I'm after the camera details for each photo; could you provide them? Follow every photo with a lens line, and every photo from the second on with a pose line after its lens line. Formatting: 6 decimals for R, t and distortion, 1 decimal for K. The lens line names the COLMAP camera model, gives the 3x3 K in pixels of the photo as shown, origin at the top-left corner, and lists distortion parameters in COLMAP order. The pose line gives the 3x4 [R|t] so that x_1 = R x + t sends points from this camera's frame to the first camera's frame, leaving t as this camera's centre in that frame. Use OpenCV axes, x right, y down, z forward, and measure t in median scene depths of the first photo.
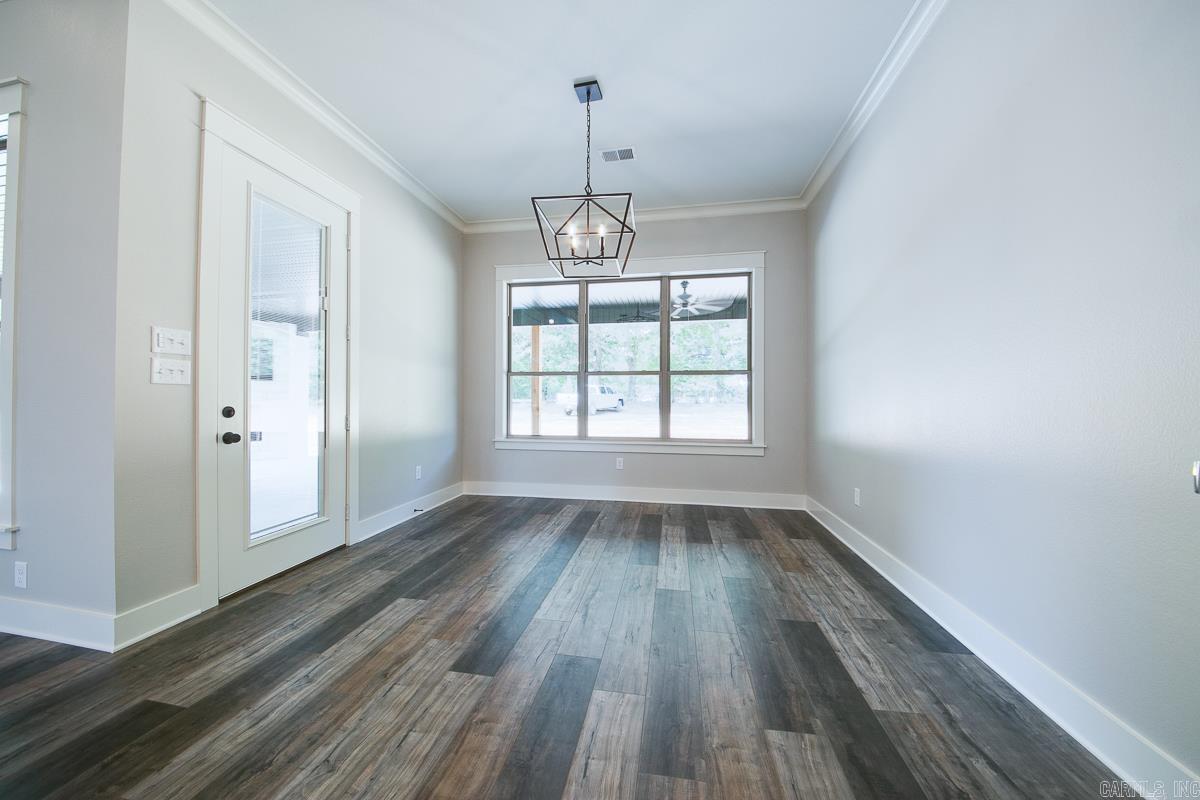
lens RADIAL K [[422.5, 0, 596.0], [0, 422.5, 396.3], [0, 0, 1]] dist [0.015880, -0.020174]
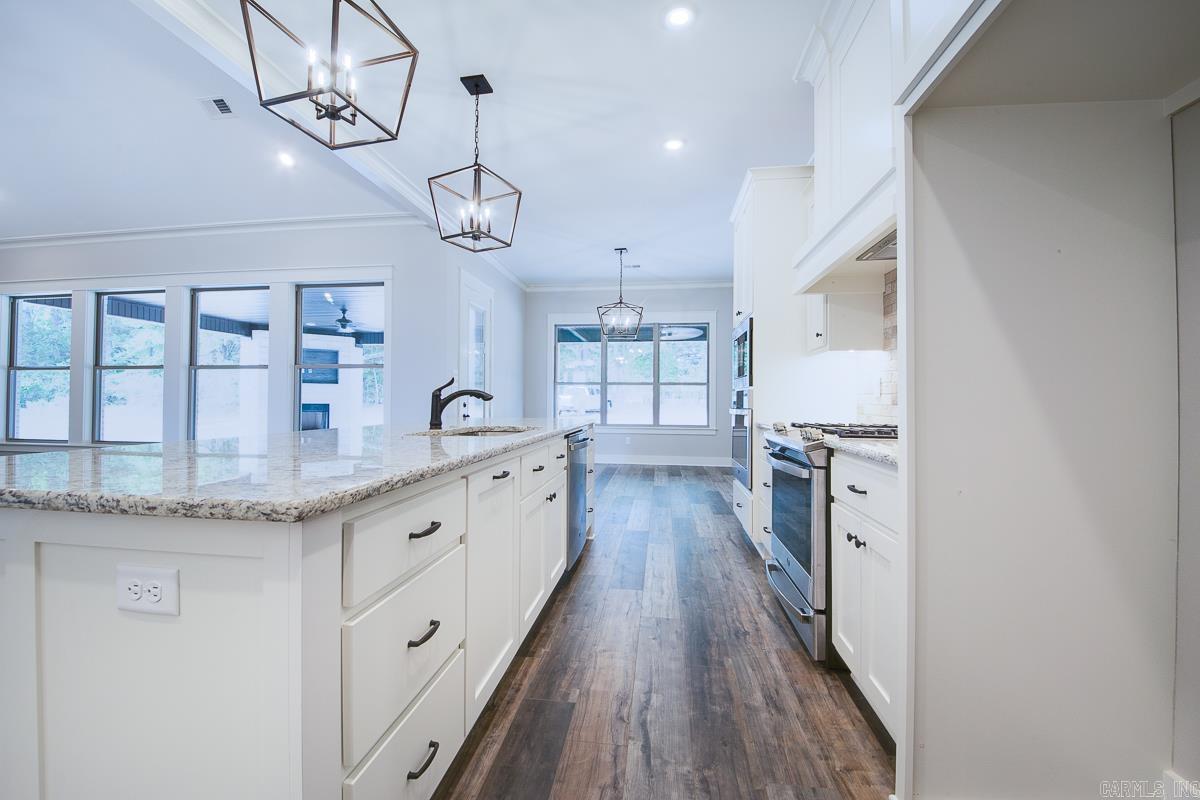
lens RADIAL K [[477.6, 0, 596.8], [0, 477.6, 394.9], [0, 0, 1]] dist [0.016855, -0.020050]
pose [[0.998927, 0.003956, 0.046135, -0.146879], [-0.003673, 0.999974, -0.006218, -0.000825], [-0.046158, 0.006042, 0.998916, -0.805224]]
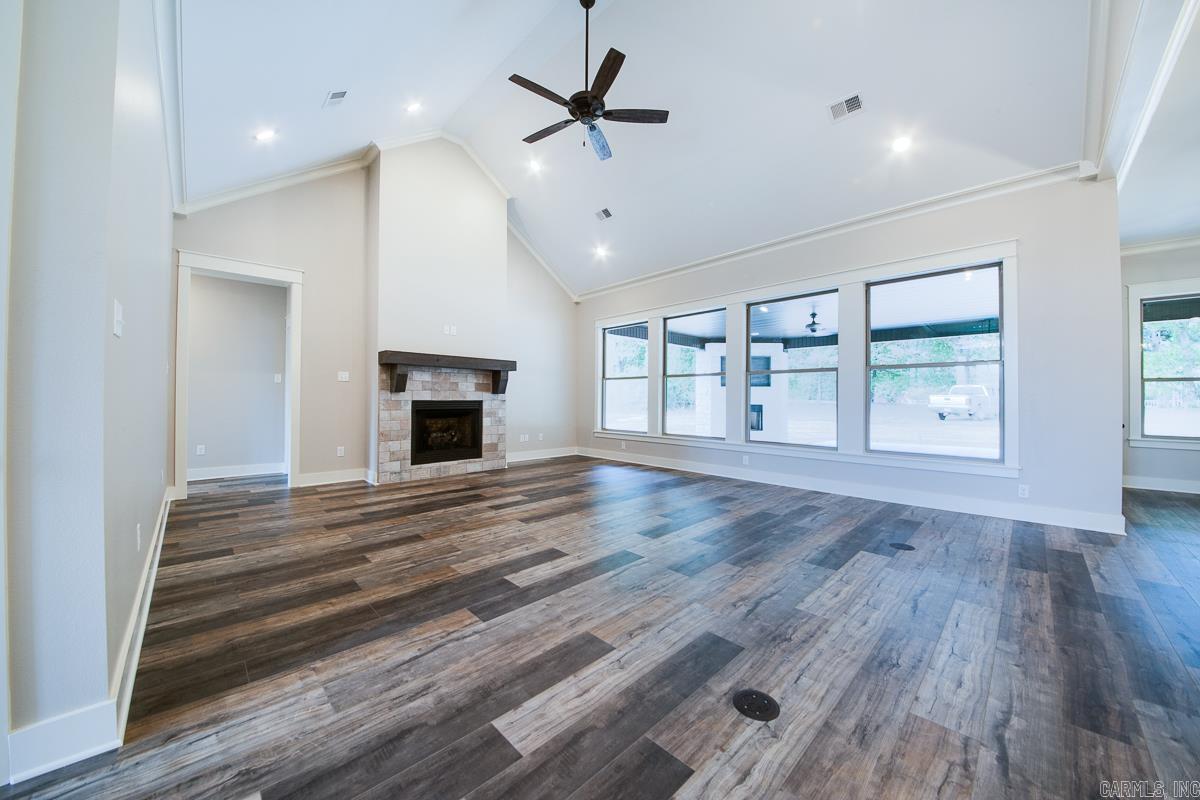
lens RADIAL K [[422.5, 0, 596.0], [0, 422.5, 396.3], [0, 0, 1]] dist [0.015880, -0.020174]
pose [[0.810545, -0.000174, -0.585676, -0.827964], [-0.002505, 0.999990, -0.003763, -0.002790], [0.585671, 0.004517, 0.810536, -0.786296]]
